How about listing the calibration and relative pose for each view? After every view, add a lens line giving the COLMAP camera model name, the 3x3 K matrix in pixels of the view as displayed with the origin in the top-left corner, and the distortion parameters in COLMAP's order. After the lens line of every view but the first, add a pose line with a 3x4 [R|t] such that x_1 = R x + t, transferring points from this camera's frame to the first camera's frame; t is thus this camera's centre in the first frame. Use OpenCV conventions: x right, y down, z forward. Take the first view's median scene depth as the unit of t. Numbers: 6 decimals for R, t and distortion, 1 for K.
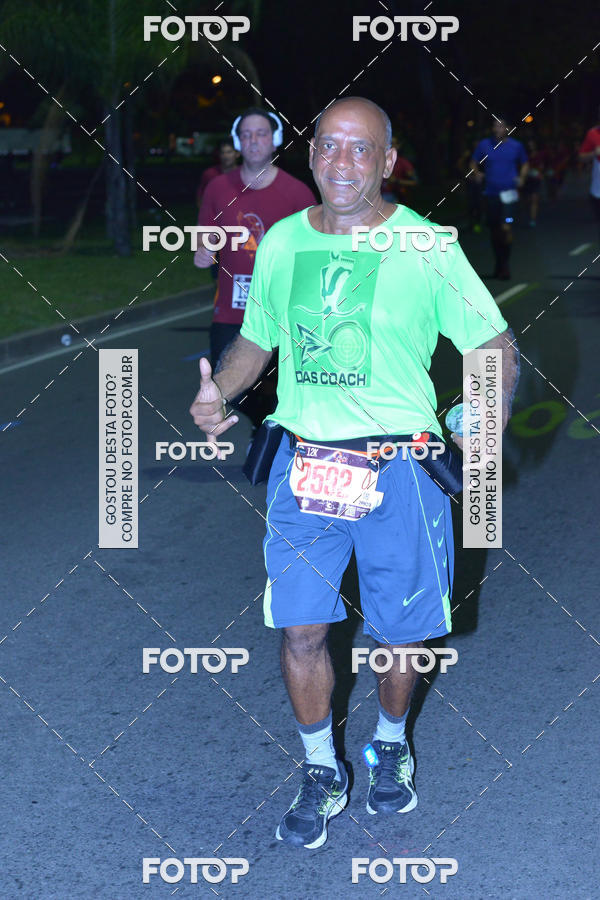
lens RADIAL K [[2113.7, 0, 303.1], [0, 2113.7, 458.6], [0, 0, 1]] dist [-0.119878, 0.000000]
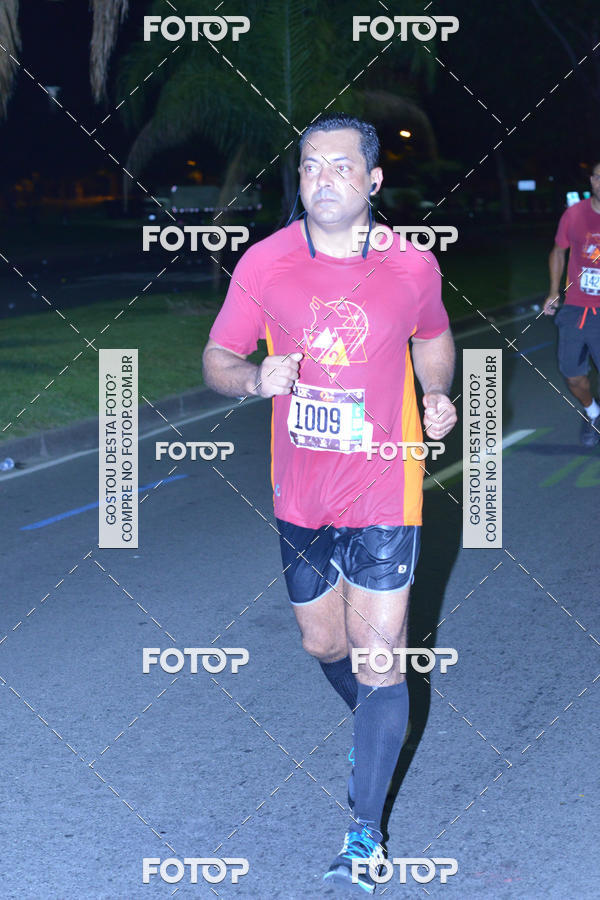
lens RADIAL K [[2113.7, 0, 302.7], [0, 2113.7, 444.7], [0, 0, 1]] dist [-0.119878, 0.000000]
pose [[0.995812, -0.006492, -0.091198, 0.034825], [0.003594, 0.999484, -0.031908, 0.002396], [0.091358, 0.031447, 0.995321, -0.045116]]
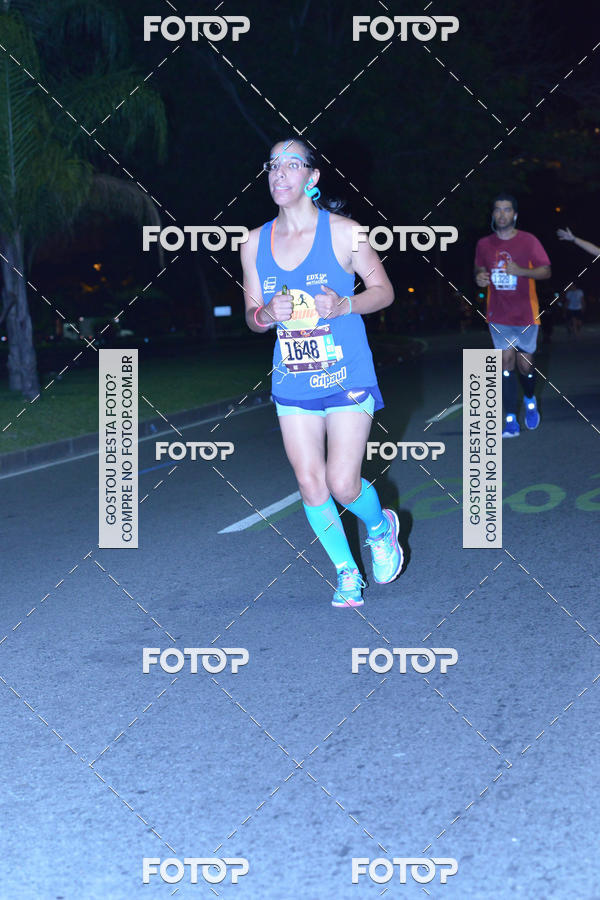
lens RADIAL K [[2113.7, 0, 296.9], [0, 2113.7, 449.8], [0, 0, 1]] dist [-0.119878, 0.000000]
pose [[0.997653, -0.047235, 0.049564, -0.066154], [0.051481, 0.994770, -0.088213, 0.069225], [-0.045138, 0.090557, 0.994868, 0.239655]]
